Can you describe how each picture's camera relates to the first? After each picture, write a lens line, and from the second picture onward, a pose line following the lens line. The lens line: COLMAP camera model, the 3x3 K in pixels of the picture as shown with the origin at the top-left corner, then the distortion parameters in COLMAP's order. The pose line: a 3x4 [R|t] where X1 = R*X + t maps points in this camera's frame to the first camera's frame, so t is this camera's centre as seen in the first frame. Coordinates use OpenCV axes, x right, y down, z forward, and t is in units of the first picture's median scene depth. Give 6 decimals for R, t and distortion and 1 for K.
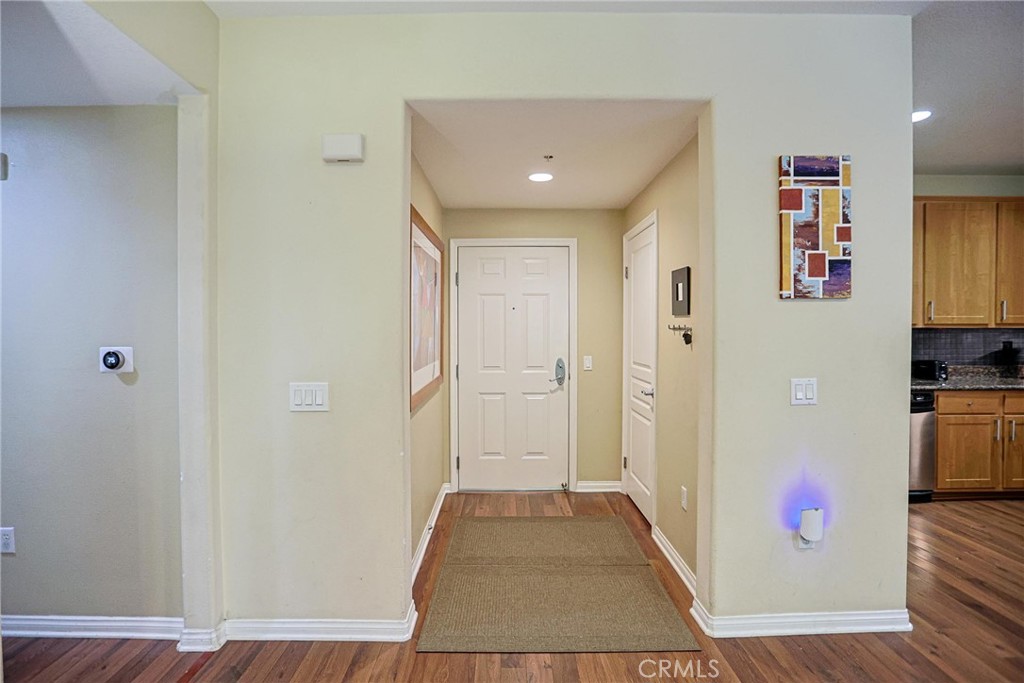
lens RADIAL K [[496.2, 0, 511.3], [0, 496.2, 336.9], [0, 0, 1]] dist [-0.045639, 0.013821]
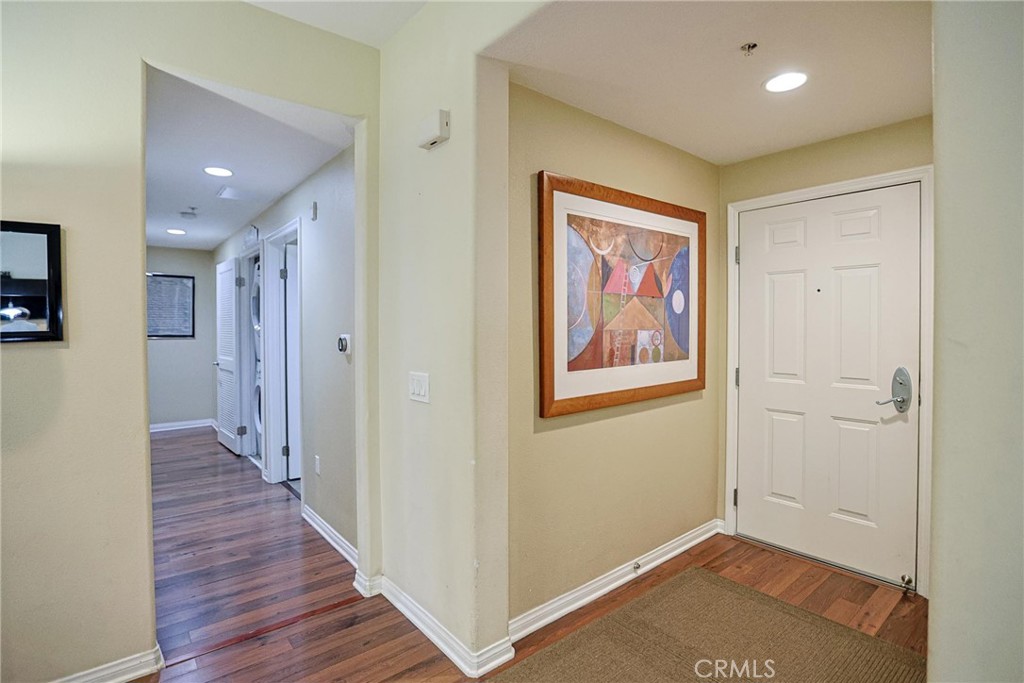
lens RADIAL K [[495.5, 0, 518.1], [0, 495.5, 334.0], [0, 0, 1]] dist [-0.056767, 0.026655]
pose [[0.635907, 0.011083, -0.771686, 0.257227], [-0.010576, 0.999928, 0.005646, 0.003160], [0.771693, 0.004571, 0.635979, 0.265720]]
